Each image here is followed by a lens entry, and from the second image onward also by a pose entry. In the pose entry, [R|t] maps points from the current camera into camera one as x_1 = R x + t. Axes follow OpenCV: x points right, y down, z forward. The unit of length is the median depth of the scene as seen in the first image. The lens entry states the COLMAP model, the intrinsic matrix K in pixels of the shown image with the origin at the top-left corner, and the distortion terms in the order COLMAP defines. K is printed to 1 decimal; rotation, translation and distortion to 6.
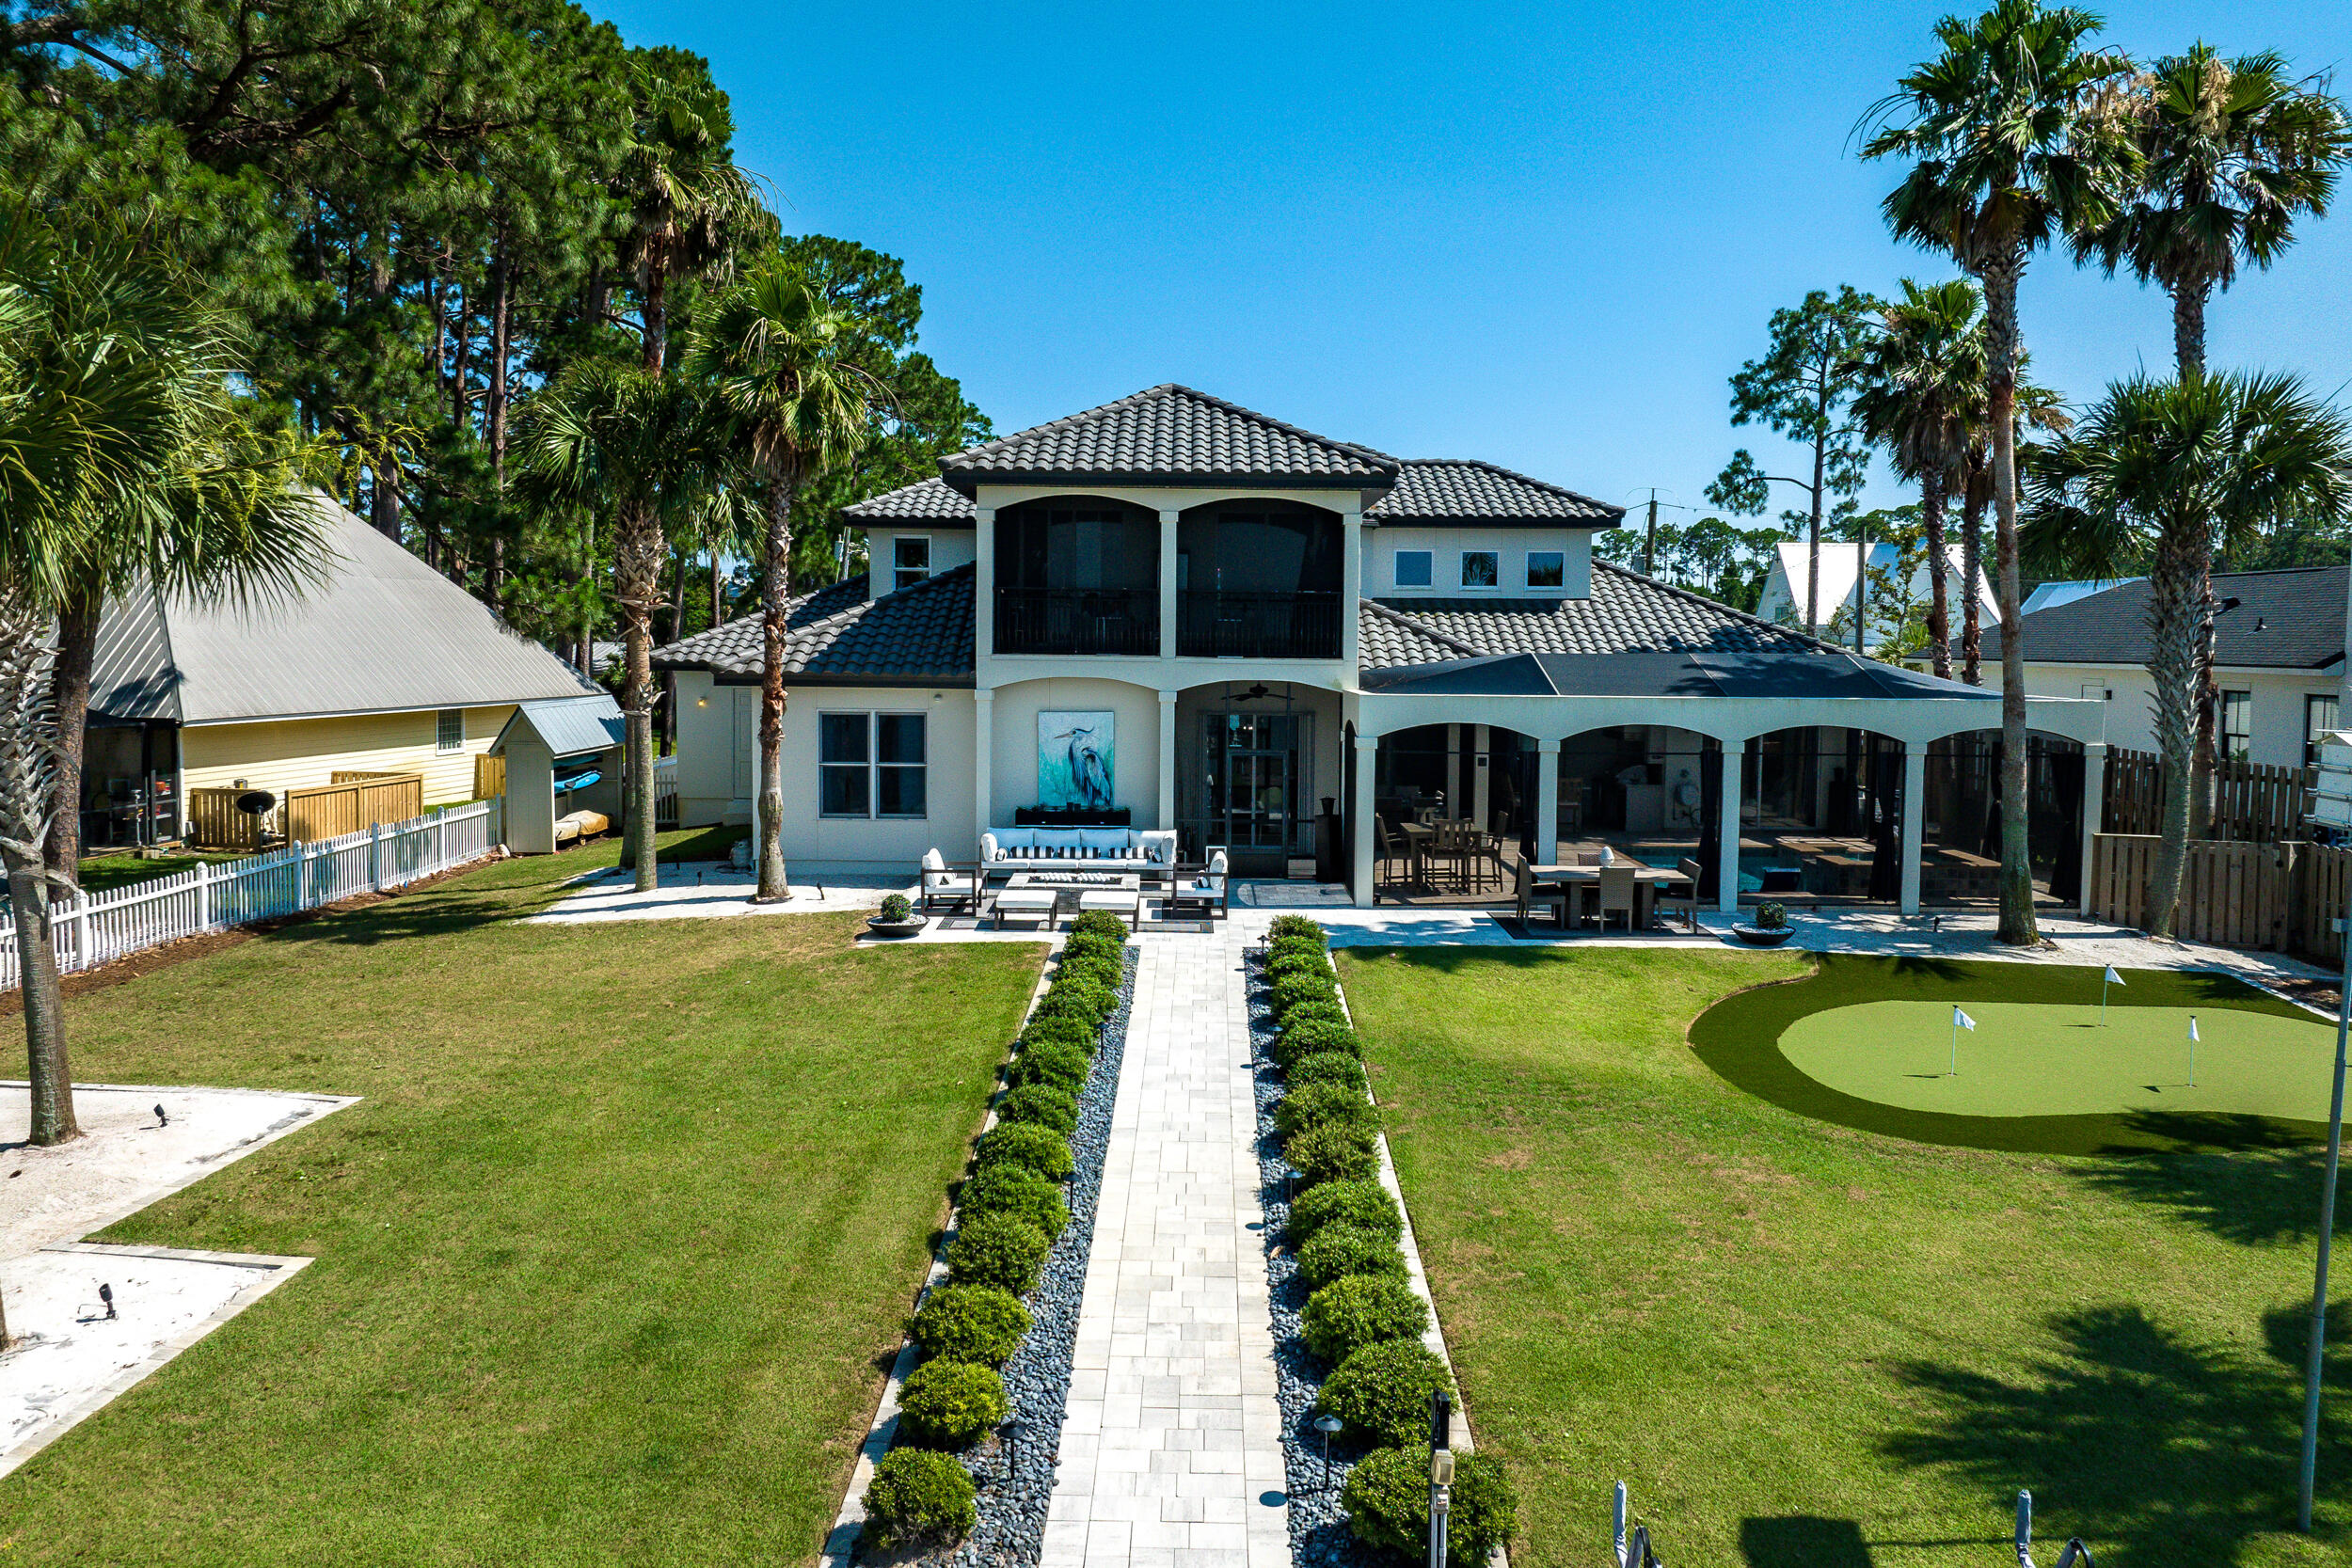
lens RADIAL K [[1661.0, 0, 1176.0], [0, 1661.0, 784.0], [0, 0, 1]] dist [0.000082, -0.000046]
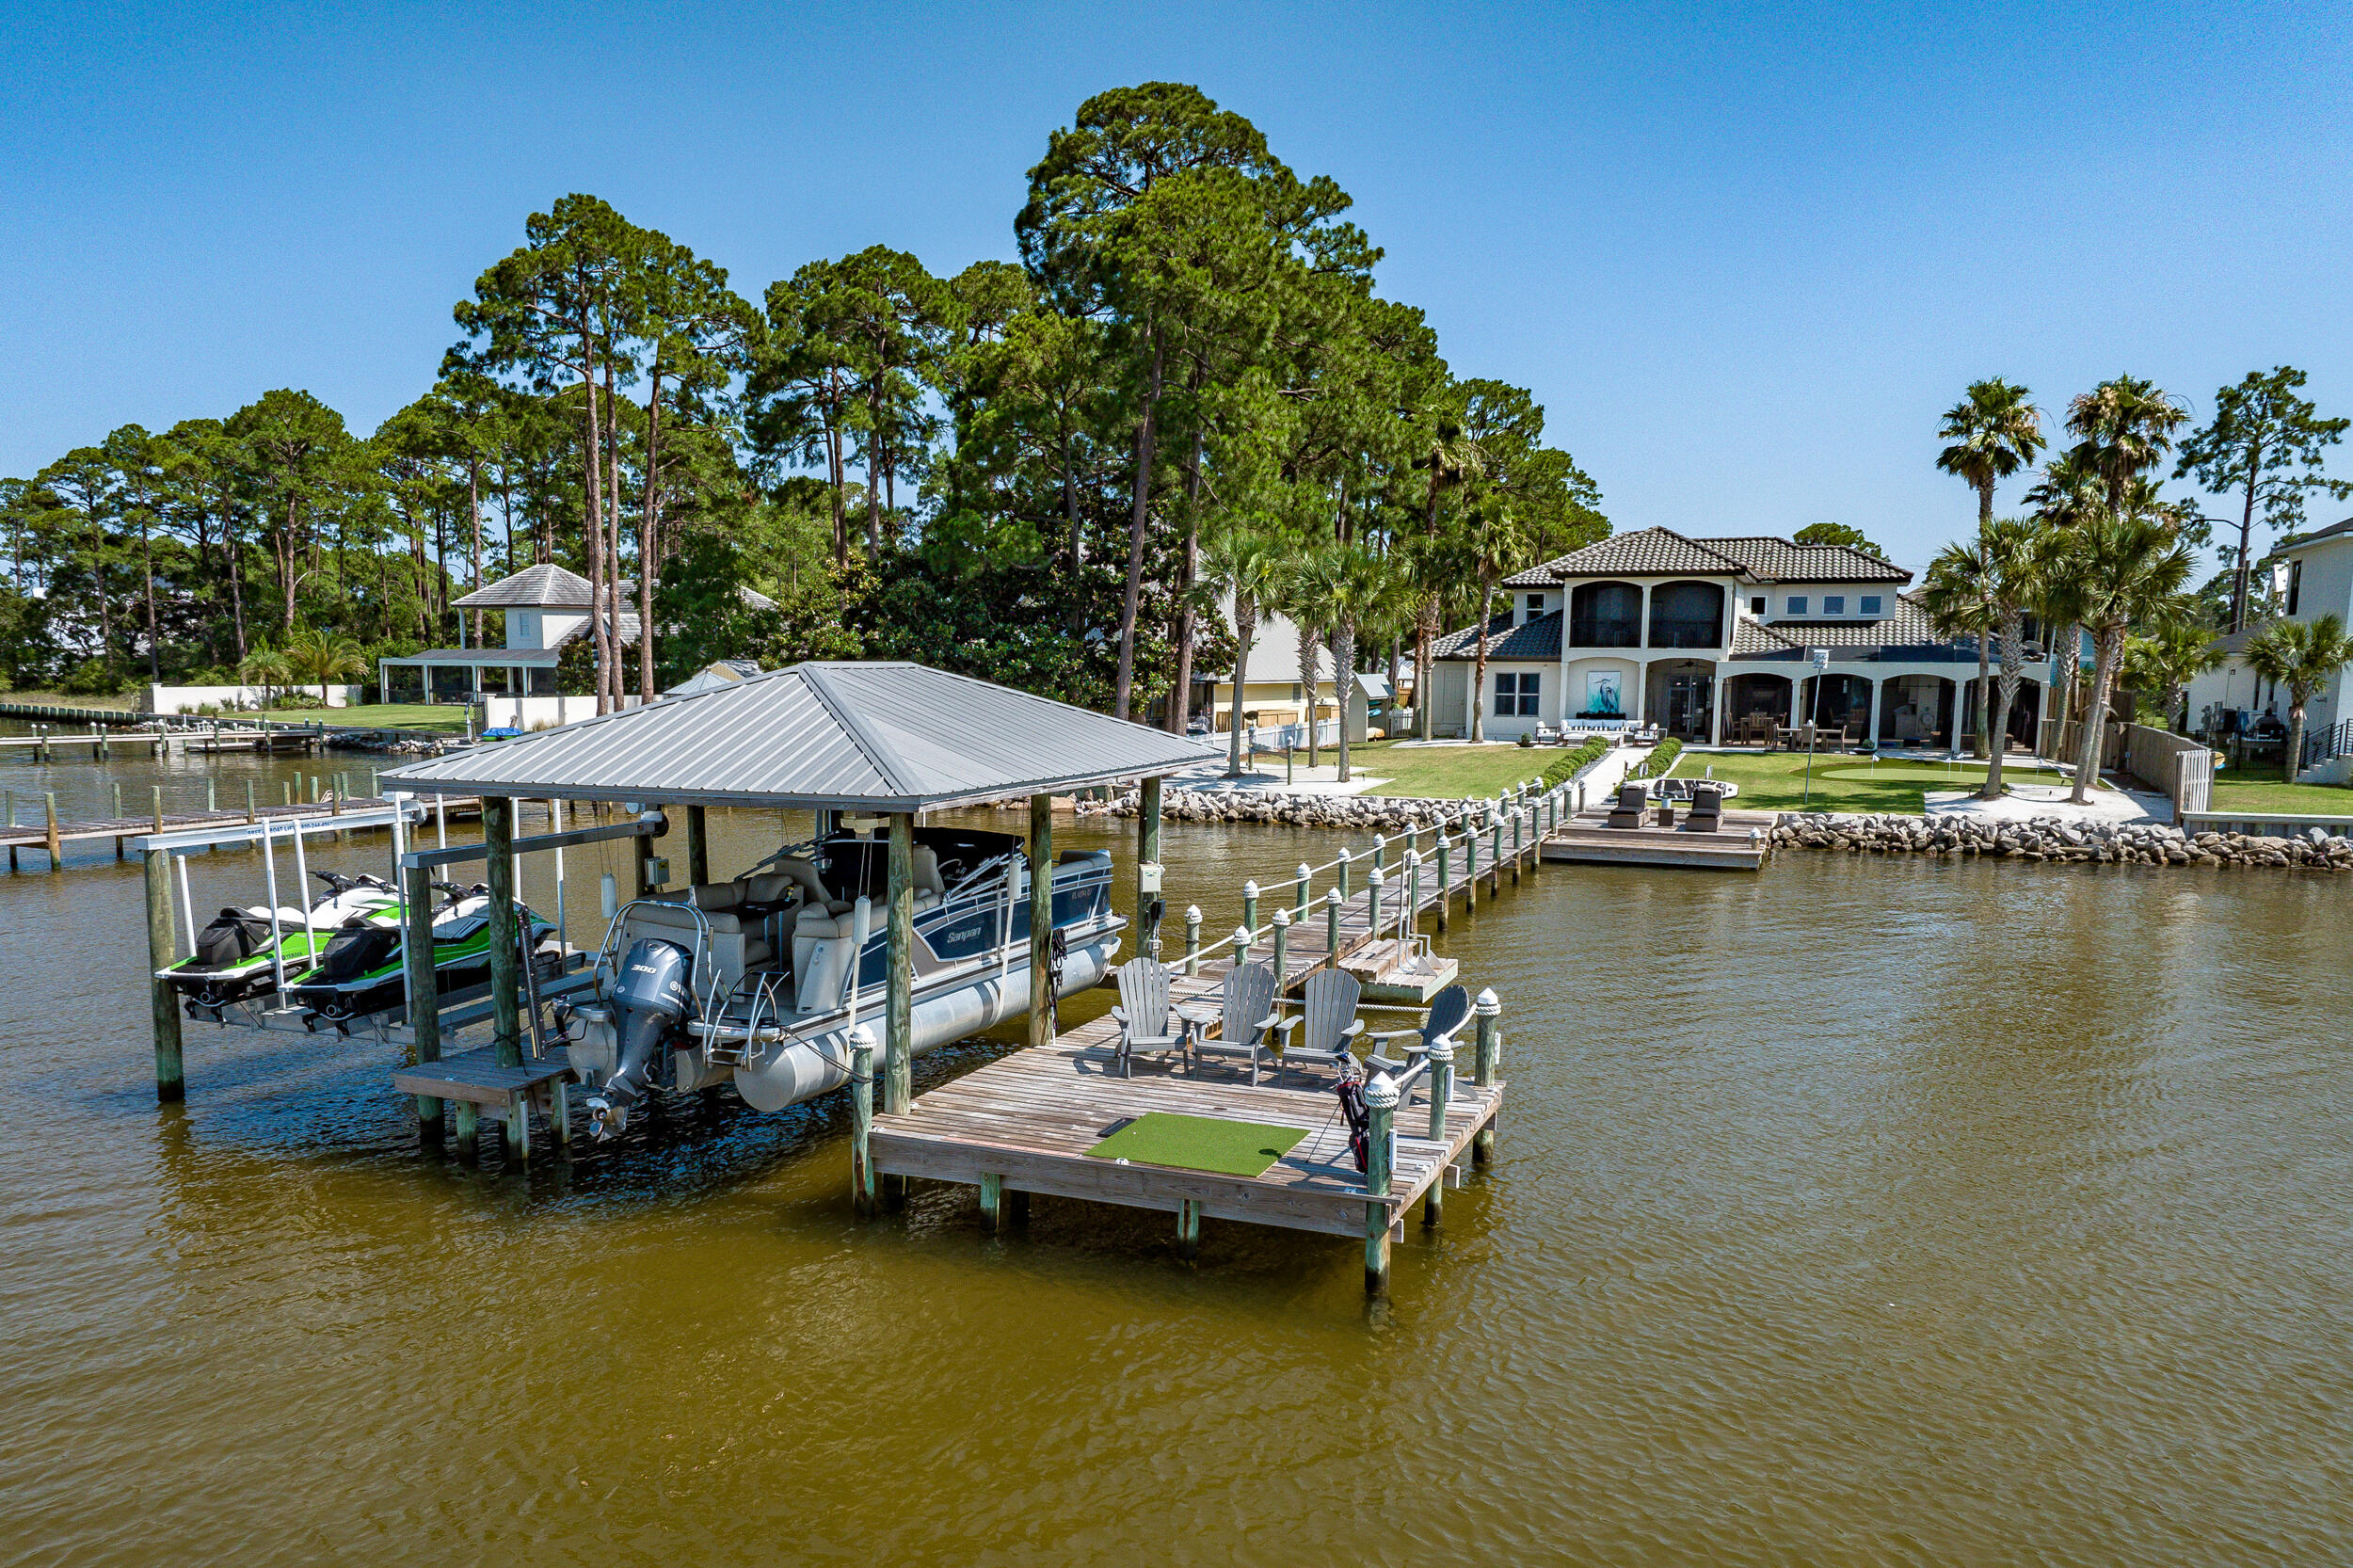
lens RADIAL K [[1673.4, 0, 1117.4], [0, 1673.4, 927.6], [0, 0, 1]] dist [-0.031656, 0.000082]
pose [[0.924690, 0.051185, -0.377264, 0.216741], [-0.024353, 0.996844, 0.075555, 0.159089], [0.379940, -0.060677, 0.923019, -1.504303]]
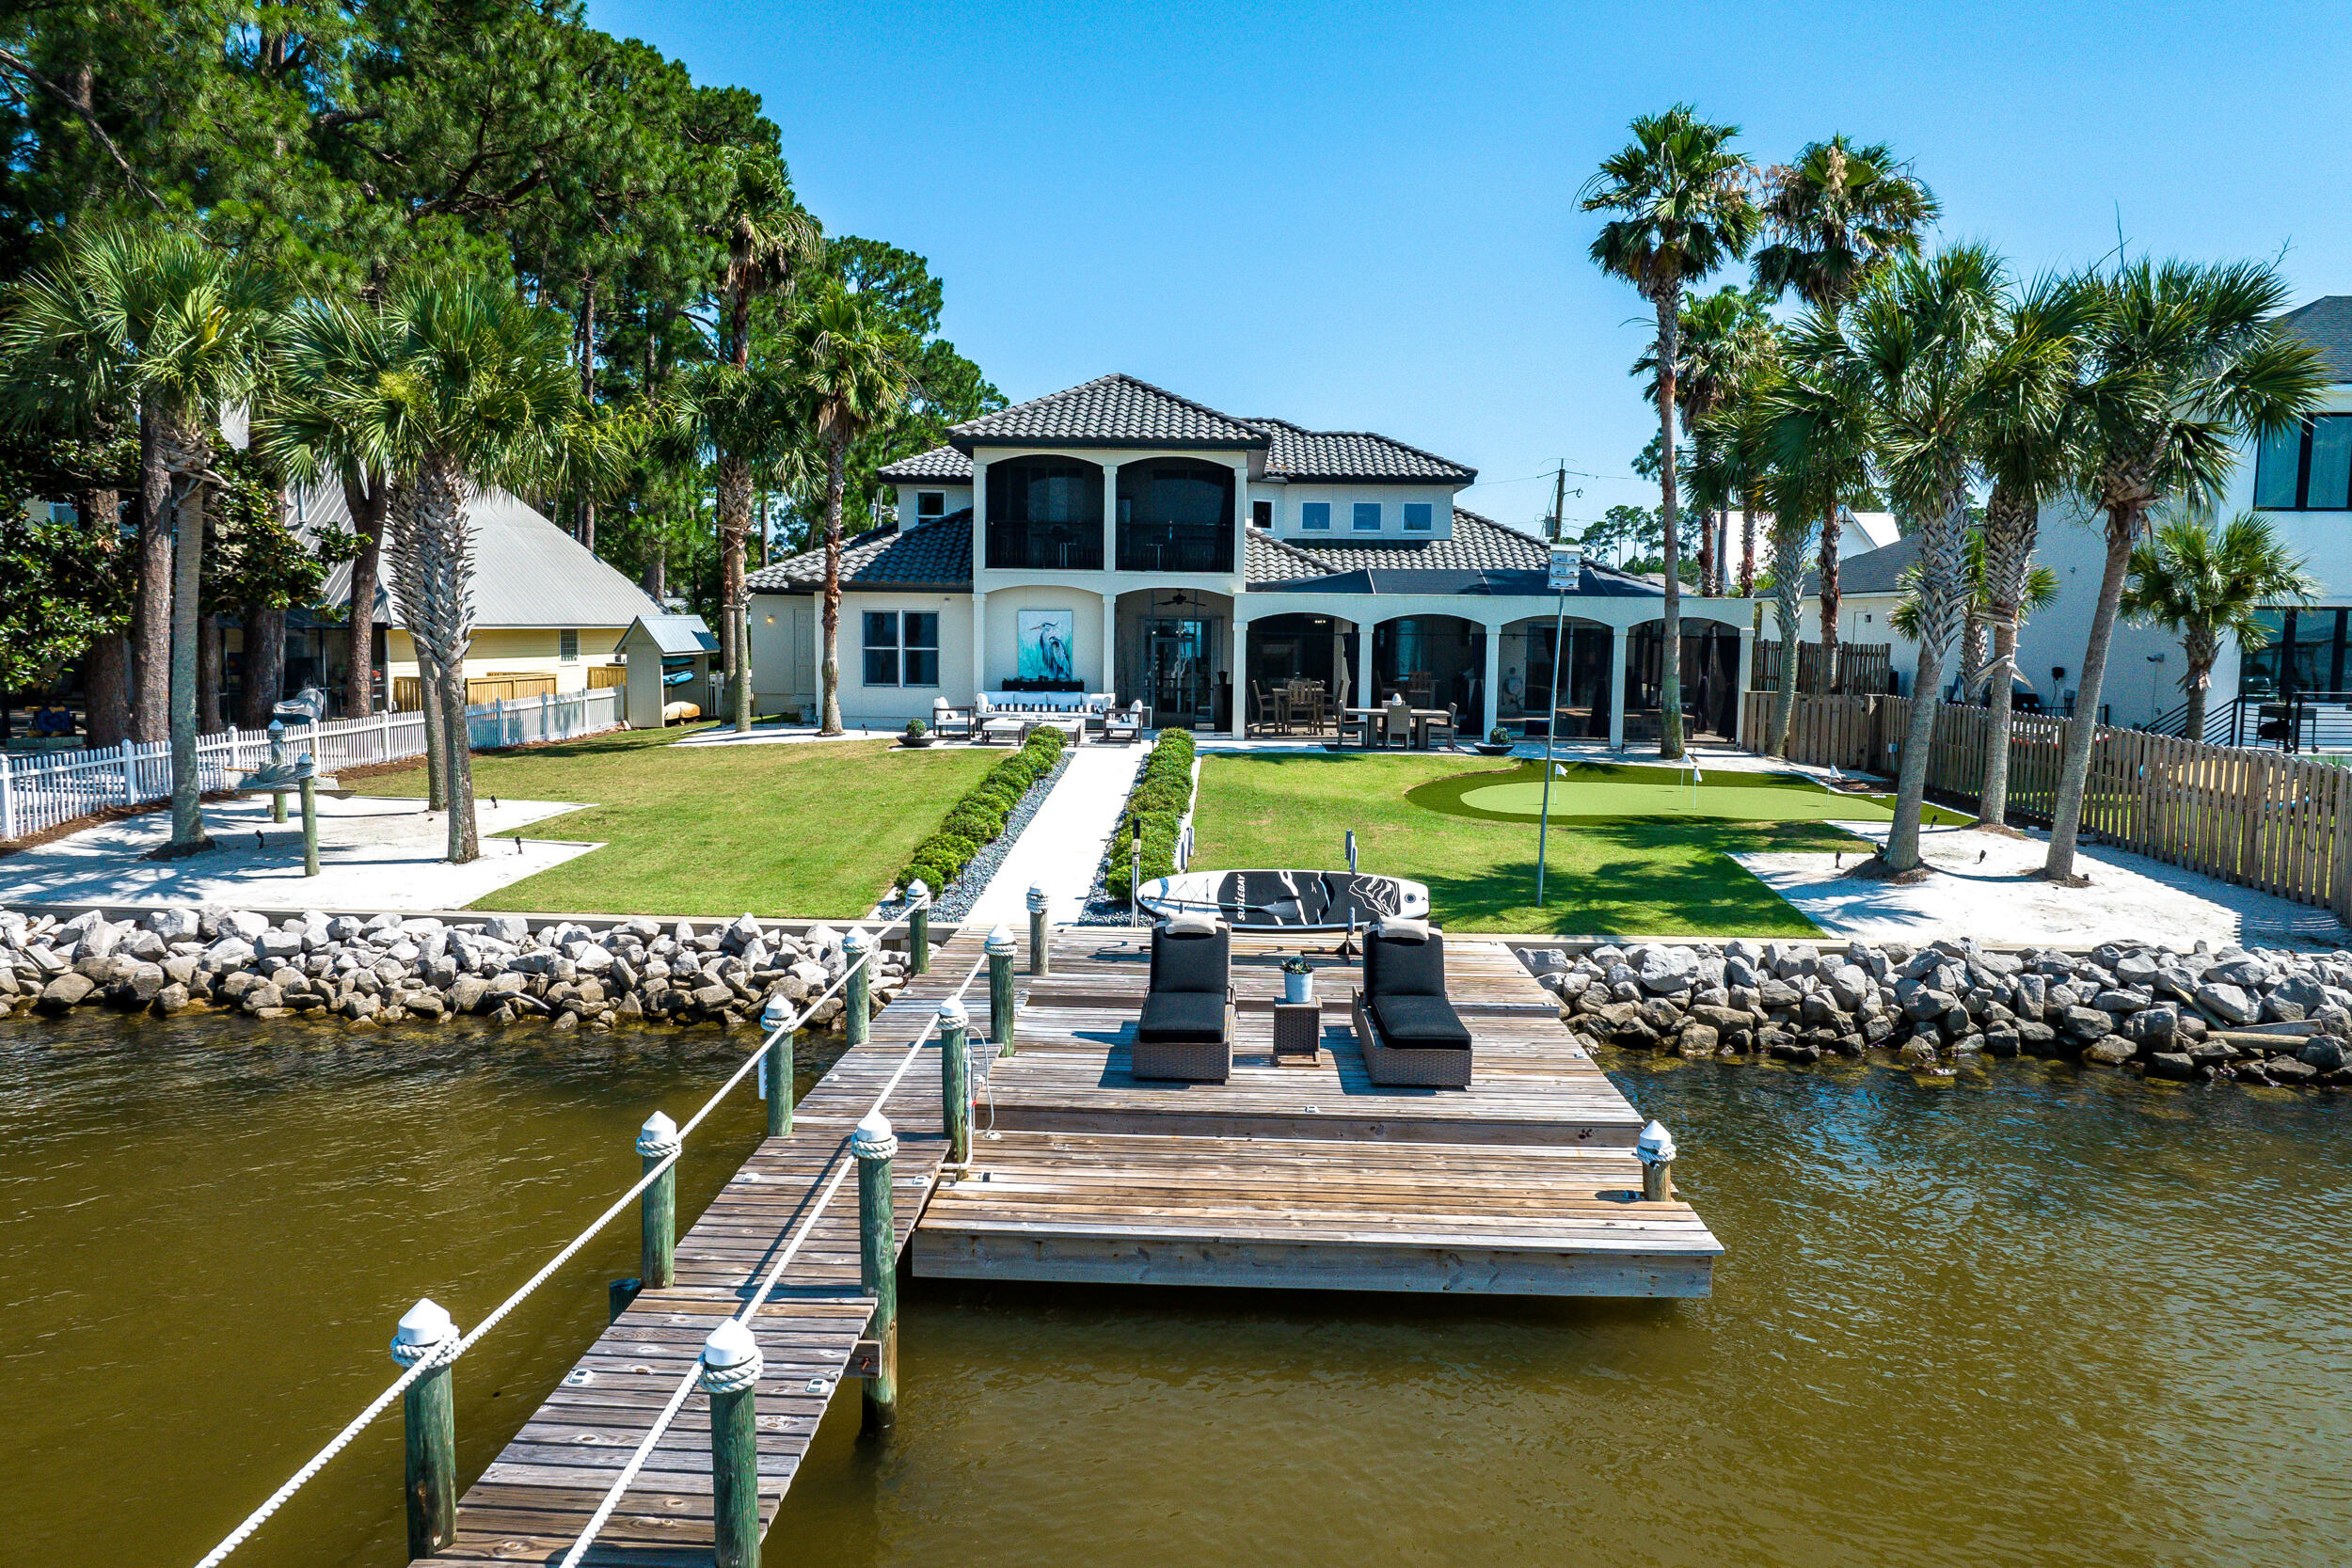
lens RADIAL K [[1626.9, 0, 1180.8], [0, 1626.9, 835.4], [0, 0, 1]] dist [0.001868, 0.001086]
pose [[0.999927, 0.003770, -0.011490, 0.071270], [-0.003230, 0.998902, 0.046741, 0.081799], [0.011654, -0.046701, 0.998841, -0.382496]]
